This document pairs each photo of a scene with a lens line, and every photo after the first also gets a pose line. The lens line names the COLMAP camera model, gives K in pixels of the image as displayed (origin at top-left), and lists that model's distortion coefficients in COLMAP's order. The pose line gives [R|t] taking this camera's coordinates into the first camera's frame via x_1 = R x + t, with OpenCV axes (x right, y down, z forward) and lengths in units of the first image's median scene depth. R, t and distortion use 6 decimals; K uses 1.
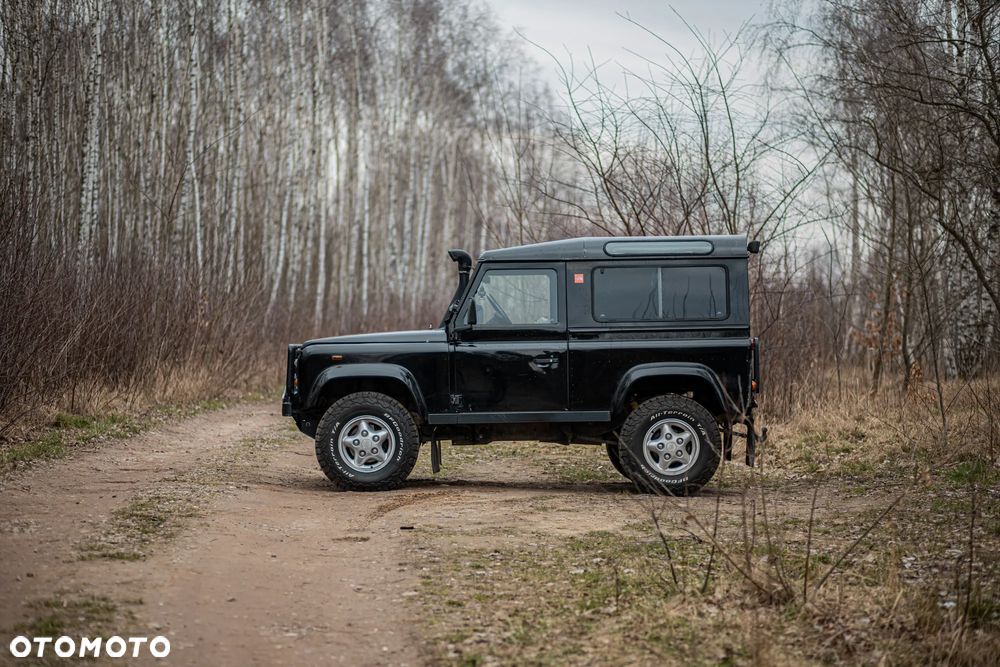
lens RADIAL K [[2359.5, 0, 500.0], [0, 2359.5, 333.5], [0, 0, 1]] dist [-0.101583, -1.343246]
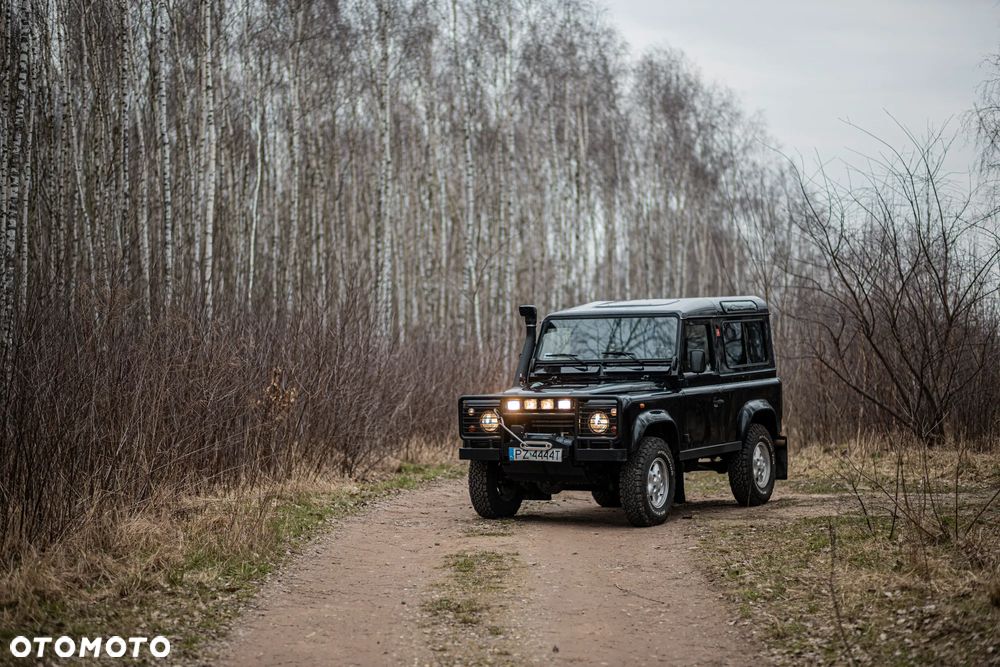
lens RADIAL K [[2359.5, 0, 500.0], [0, 2359.5, 333.5], [0, 0, 1]] dist [-0.101583, -1.343246]
pose [[0.993454, -0.038884, -0.107407, 0.003591], [0.035302, 0.998762, -0.035053, 0.015296], [0.108637, 0.031032, 0.993597, -0.325739]]
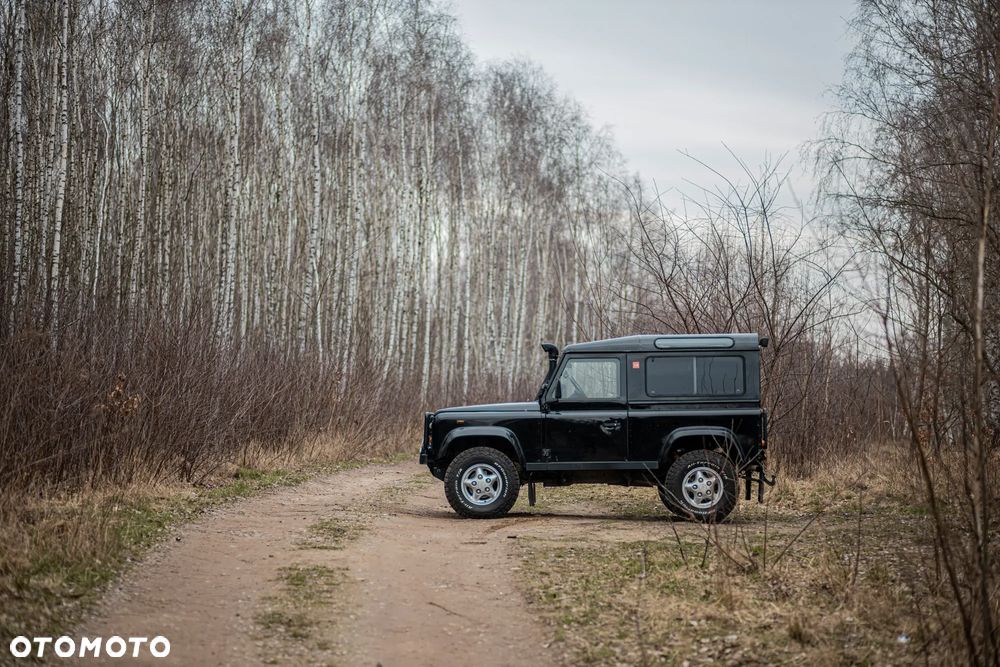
lens RADIAL K [[2359.5, 0, 500.0], [0, 2359.5, 333.5], [0, 0, 1]] dist [-0.101583, -1.343246]
pose [[0.999193, 0.002070, -0.040102, 0.009221], [-0.003419, 0.999430, -0.033597, 0.004702], [0.040009, 0.033707, 0.998631, -0.373877]]
